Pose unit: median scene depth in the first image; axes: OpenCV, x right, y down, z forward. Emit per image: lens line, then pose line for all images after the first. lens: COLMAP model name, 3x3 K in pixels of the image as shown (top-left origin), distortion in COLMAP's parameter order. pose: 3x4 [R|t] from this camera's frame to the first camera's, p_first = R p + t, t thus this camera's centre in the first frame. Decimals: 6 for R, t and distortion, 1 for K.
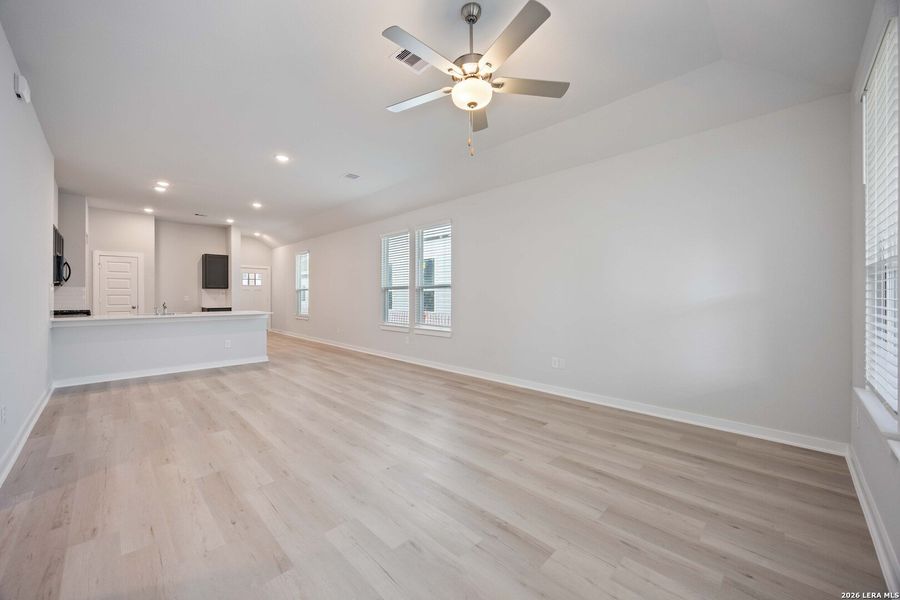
lens RADIAL K [[342.7, 0, 448.9], [0, 342.7, 297.0], [0, 0, 1]] dist [-0.002732, -0.000152]
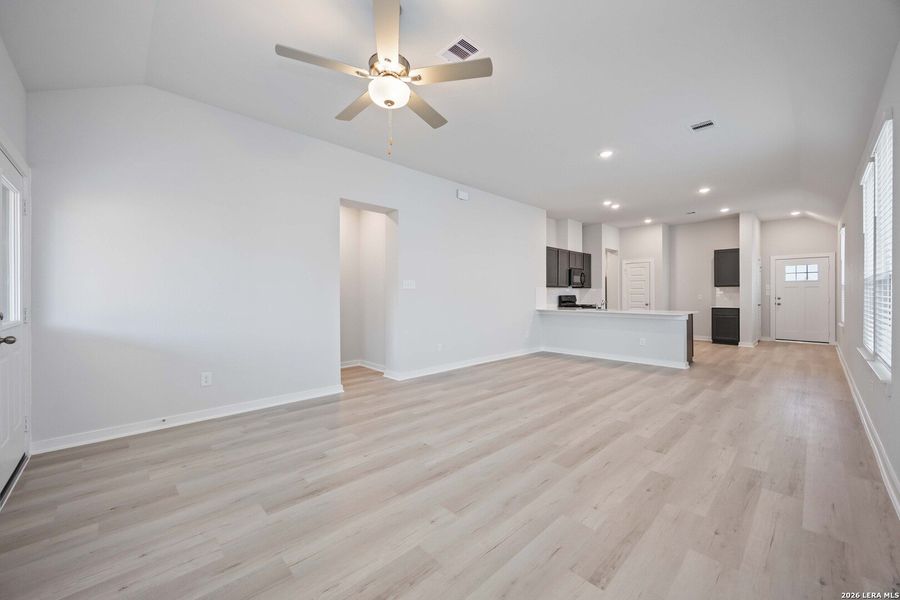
lens RADIAL K [[347.3, 0, 451.2], [0, 347.3, 299.8], [0, 0, 1]] dist [-0.001901, -0.000052]
pose [[-0.017337, 0.015668, -0.999727, 0.545988], [-0.002476, 0.999873, 0.015713, -0.005243], [0.999847, 0.002748, -0.017296, 0.609901]]
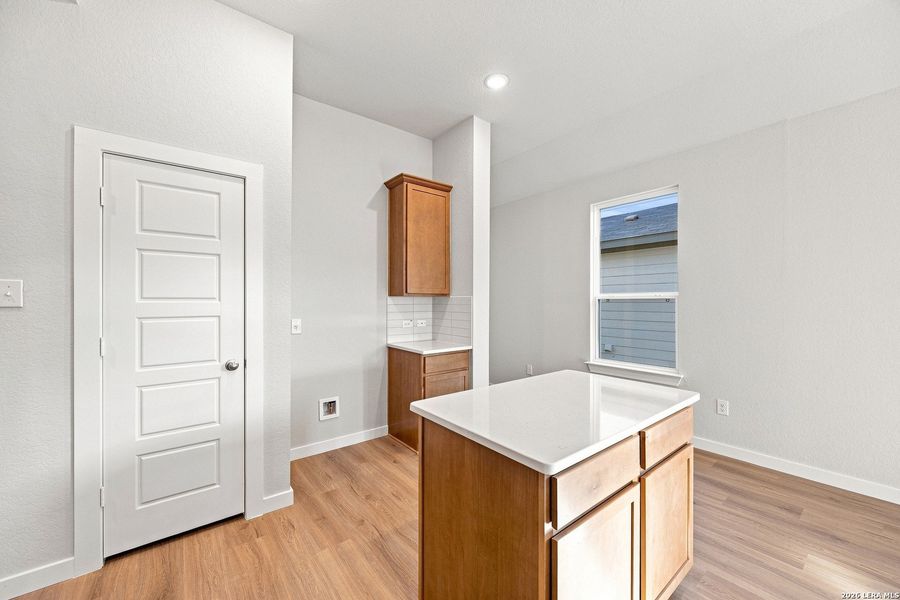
lens RADIAL K [[347.3, 0, 451.2], [0, 347.3, 299.8], [0, 0, 1]] dist [-0.001901, -0.000052]
pose [[0.993173, 0.004040, -0.116578, -1.311748], [-0.004628, 0.999978, -0.004773, -0.039258], [0.116556, 0.005280, 0.993170, 1.369170]]
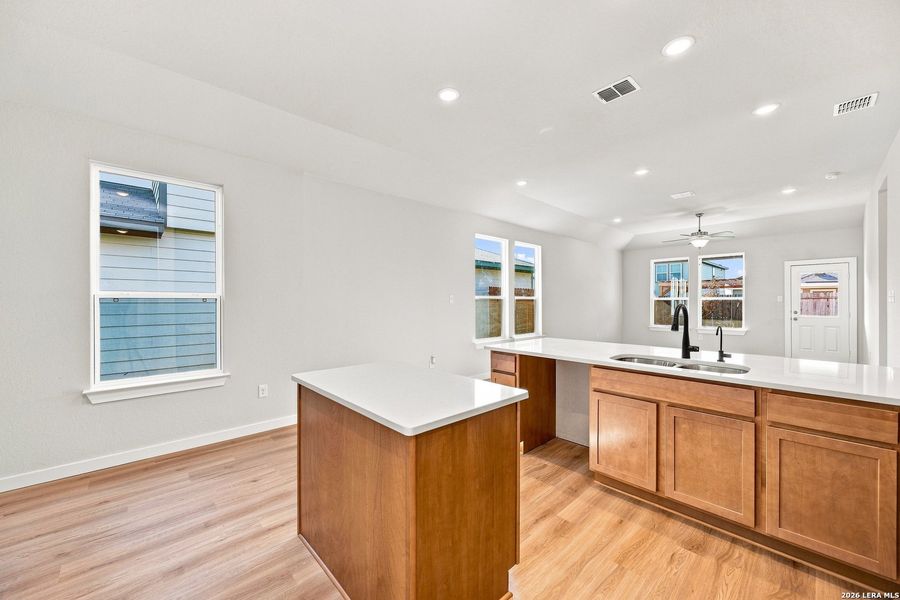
lens RADIAL K [[347.3, 0, 451.2], [0, 347.3, 299.8], [0, 0, 1]] dist [-0.001901, -0.000052]
pose [[0.033747, 0.003826, 0.999423, -1.659607], [0.001391, 0.999992, -0.003875, -0.040634], [-0.999429, 0.001521, 0.033742, 1.655801]]
